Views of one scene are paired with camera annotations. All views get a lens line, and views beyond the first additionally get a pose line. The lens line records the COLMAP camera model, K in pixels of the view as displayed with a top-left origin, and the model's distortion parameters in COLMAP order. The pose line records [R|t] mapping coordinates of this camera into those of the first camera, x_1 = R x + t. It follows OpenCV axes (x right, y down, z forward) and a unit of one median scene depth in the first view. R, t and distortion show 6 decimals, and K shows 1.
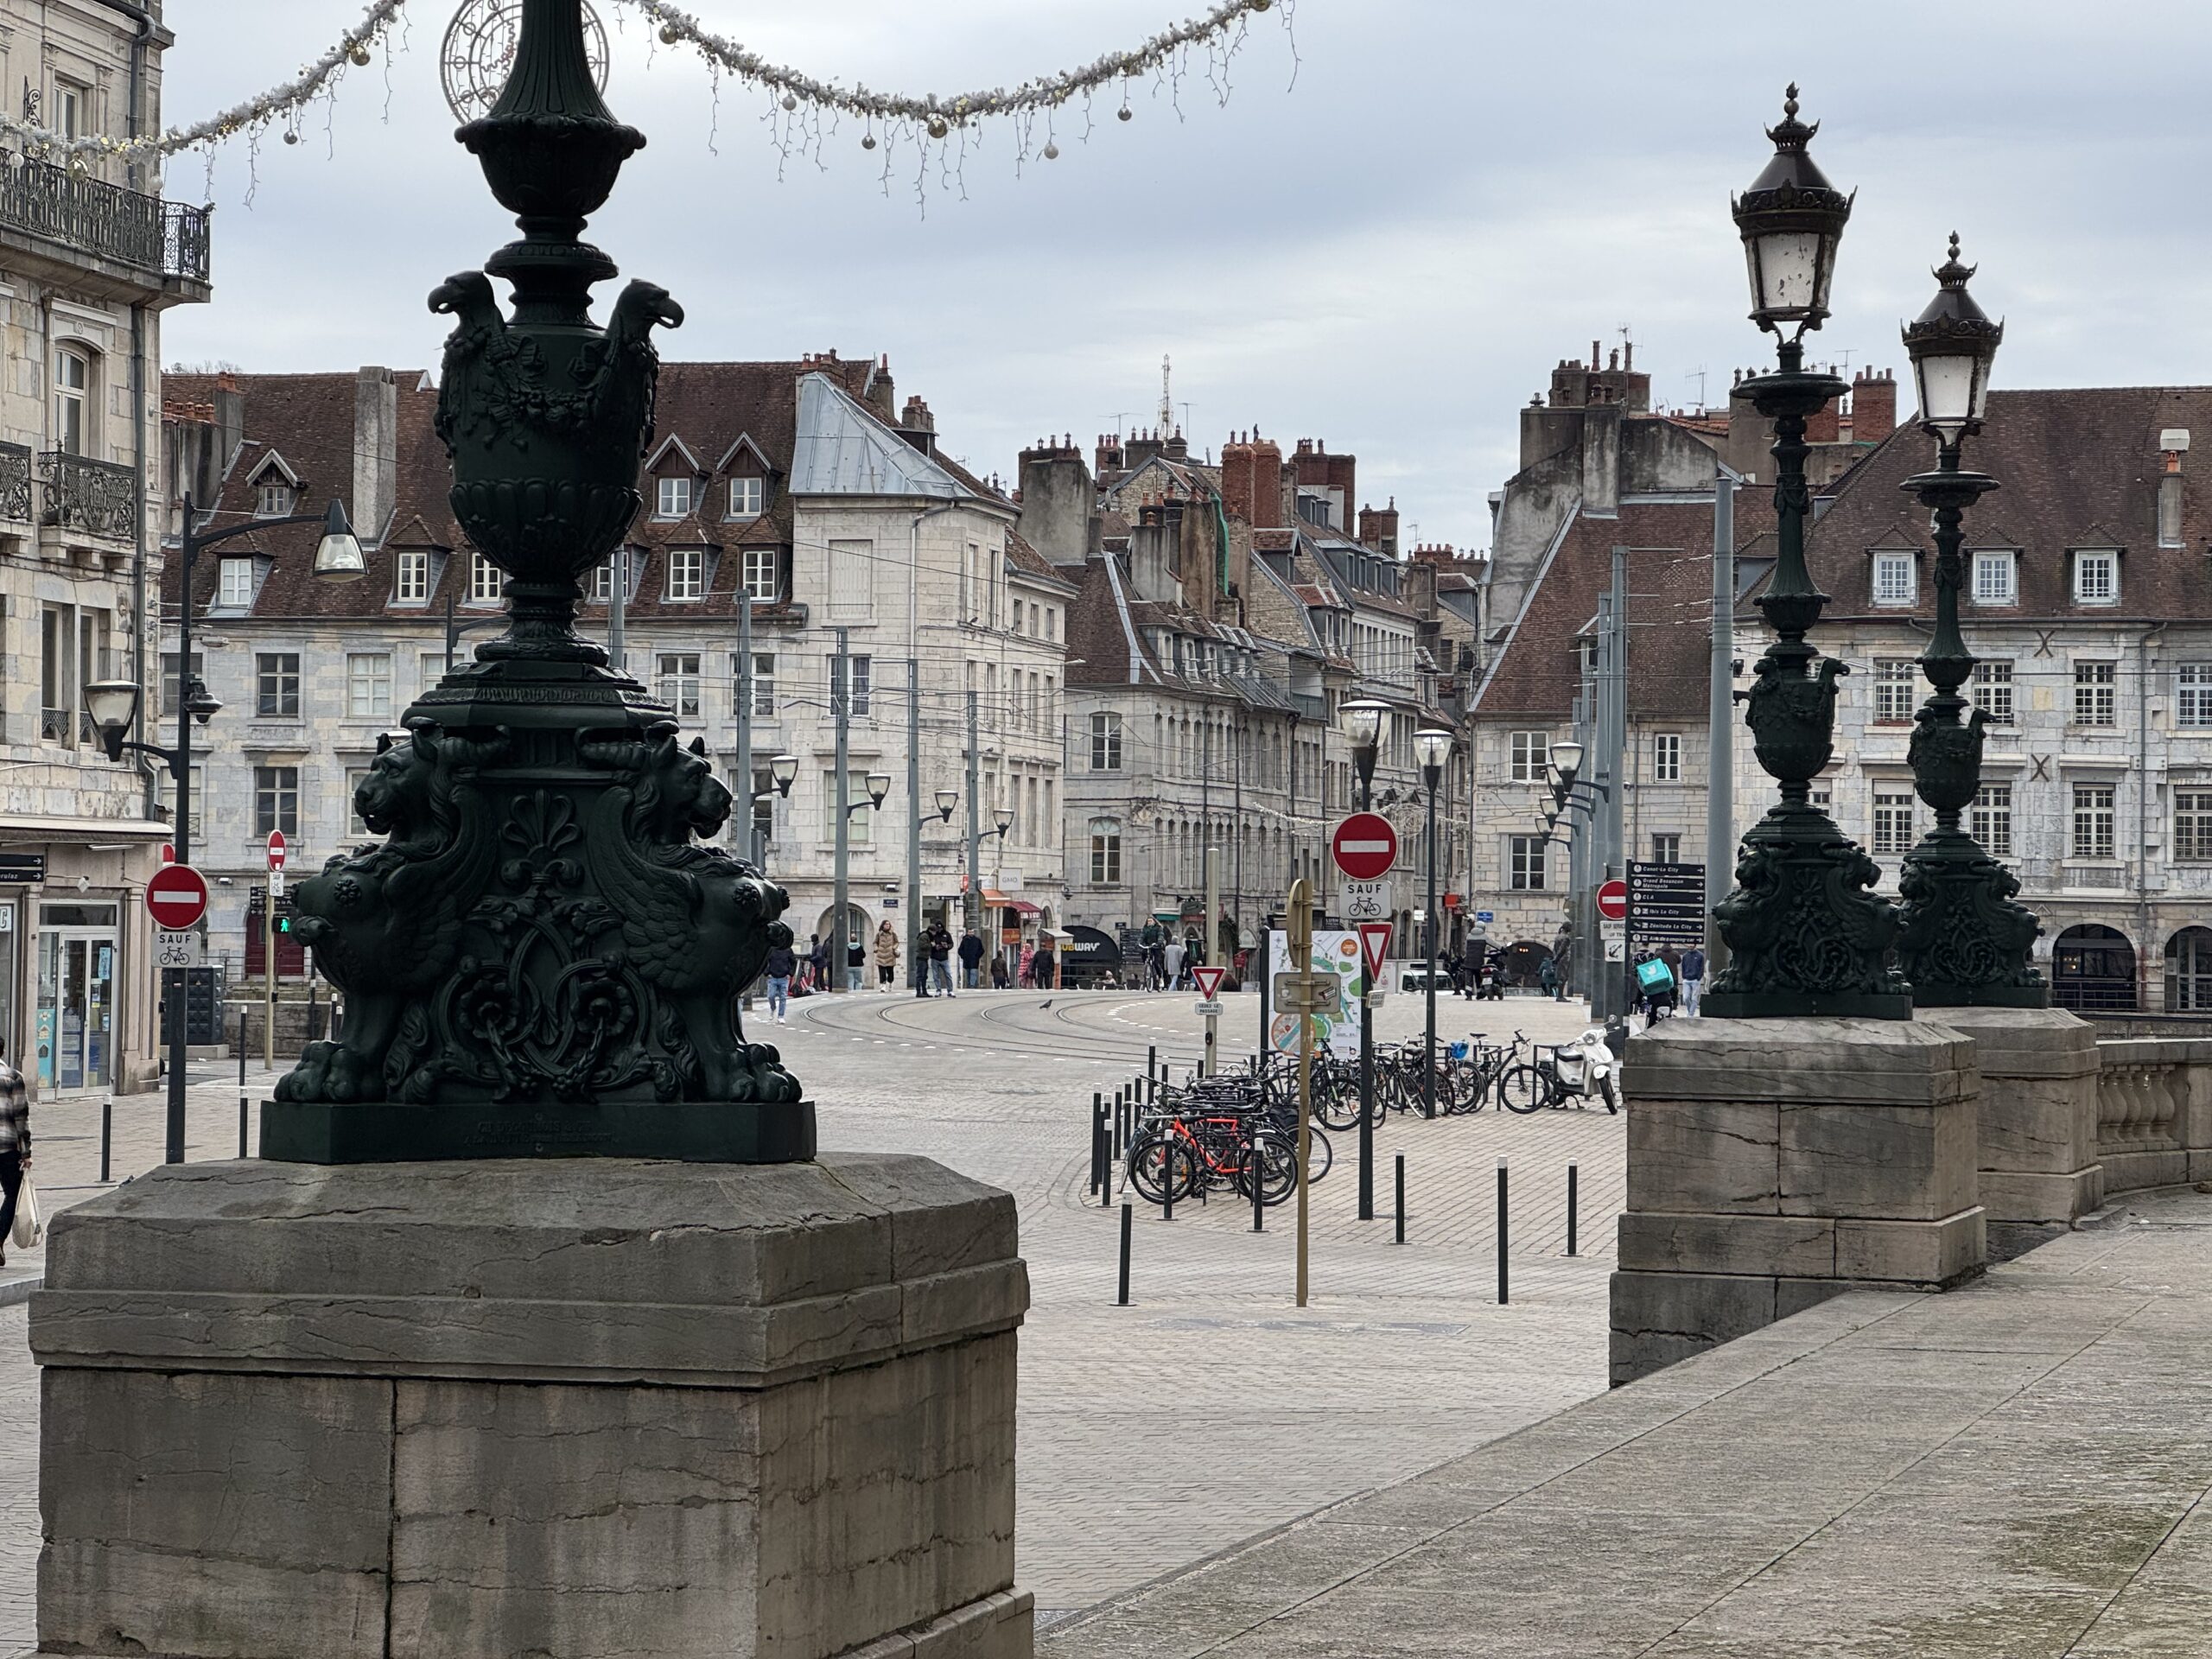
lens RADIAL K [[4954.6, 0, 1106.3], [0, 4954.6, 825.8], [0, 0, 1]] dist [0.169330, 0.000000]
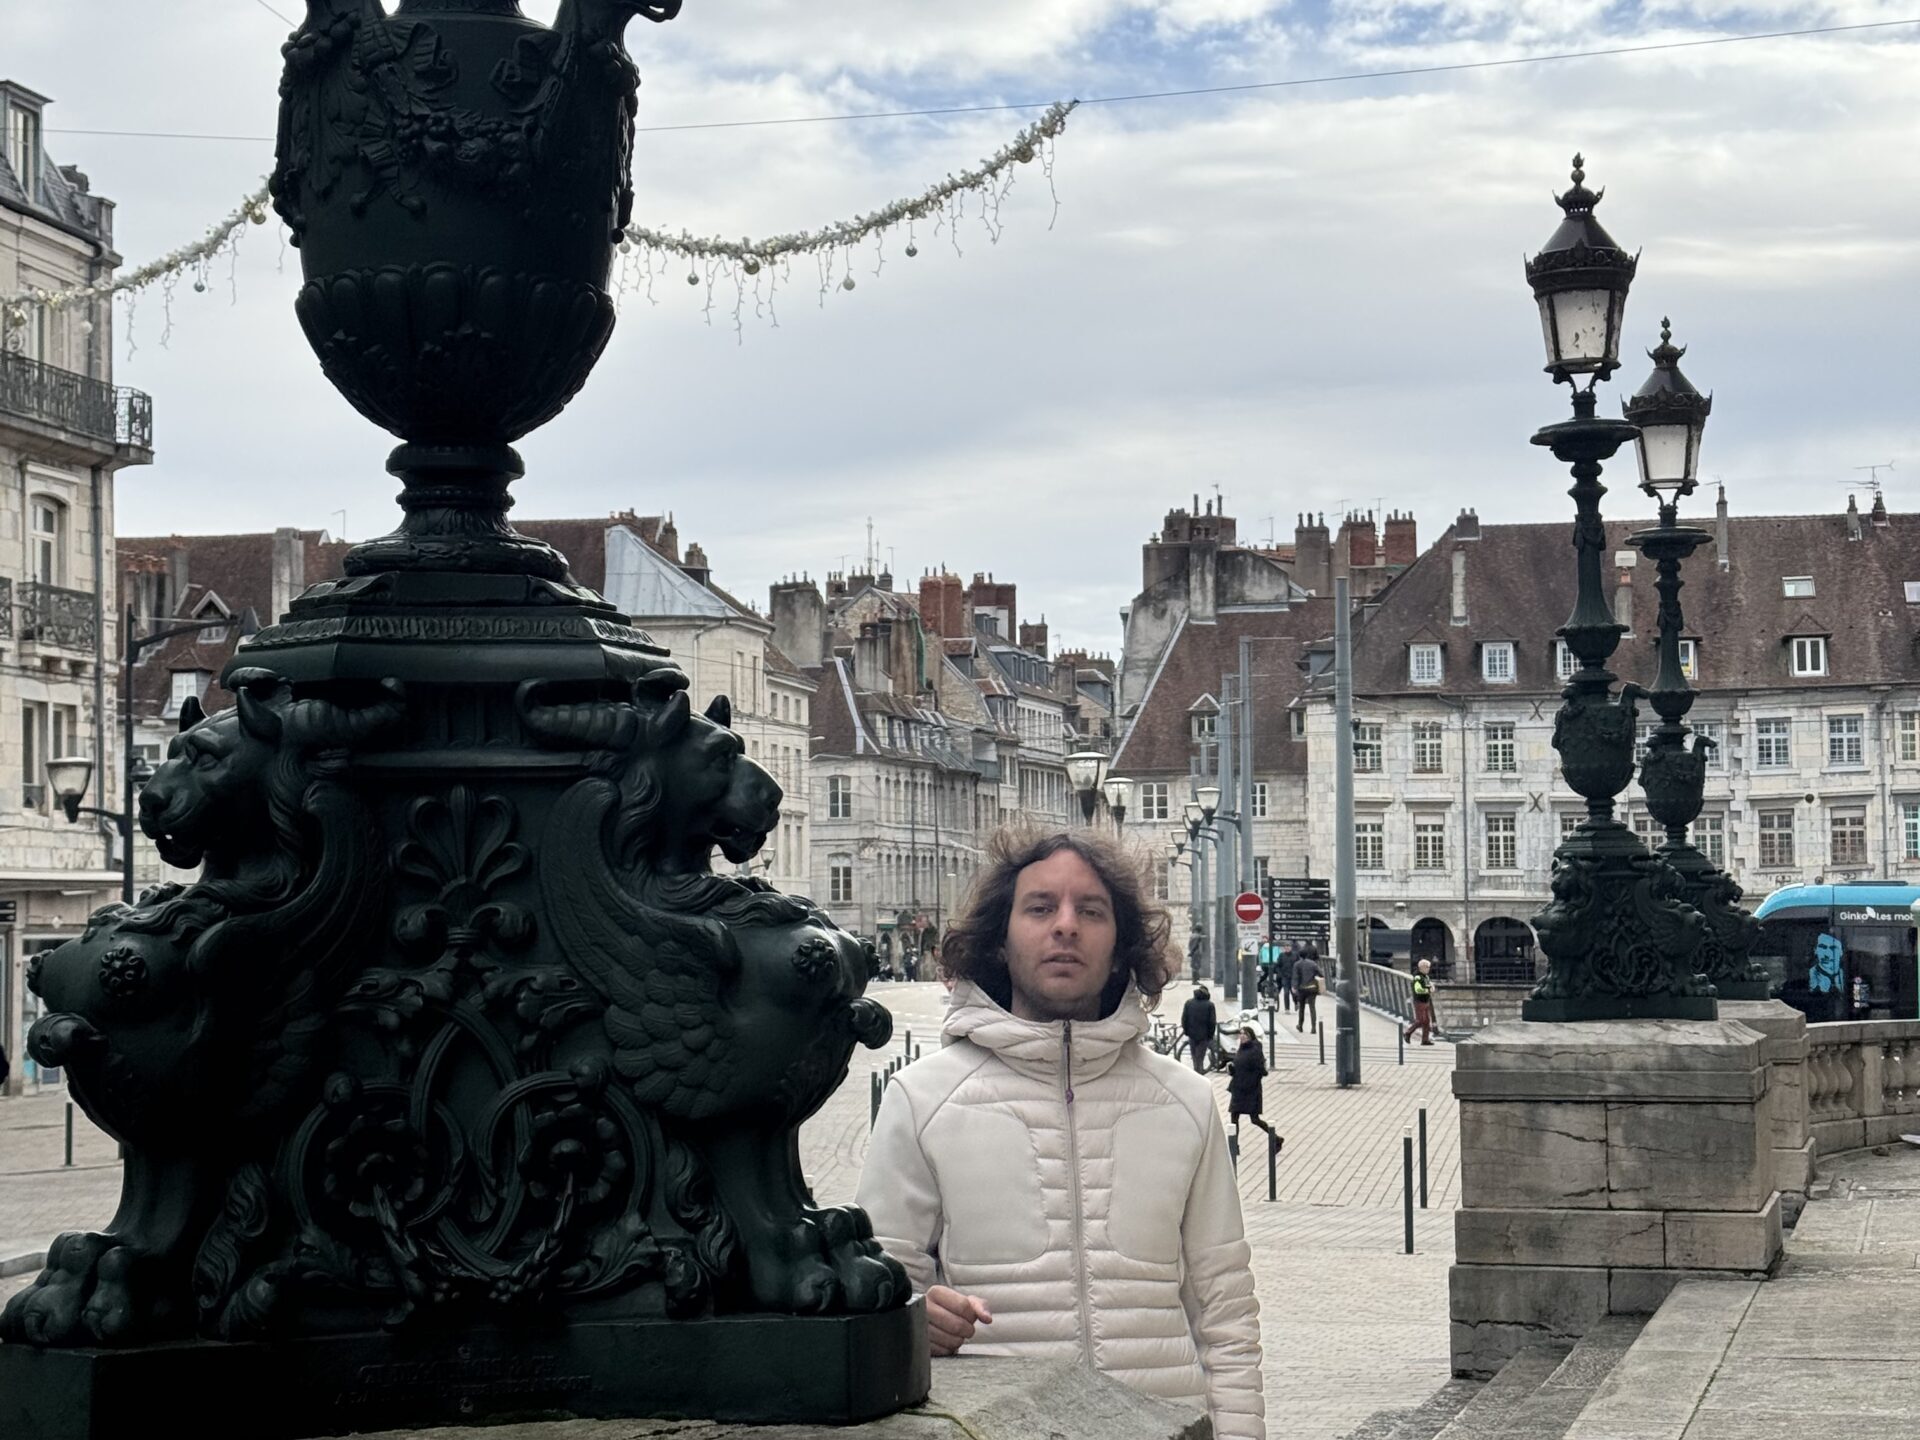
lens RADIAL K [[3448.4, 0, 939.1], [0, 3448.4, 763.5], [0, 0, 1]] dist [0.098615, 0.000000]
pose [[0.999108, -0.019878, 0.037264, -0.013309], [0.020913, 0.999401, -0.027590, 0.000447], [-0.036693, 0.028345, 0.998925, 0.109572]]
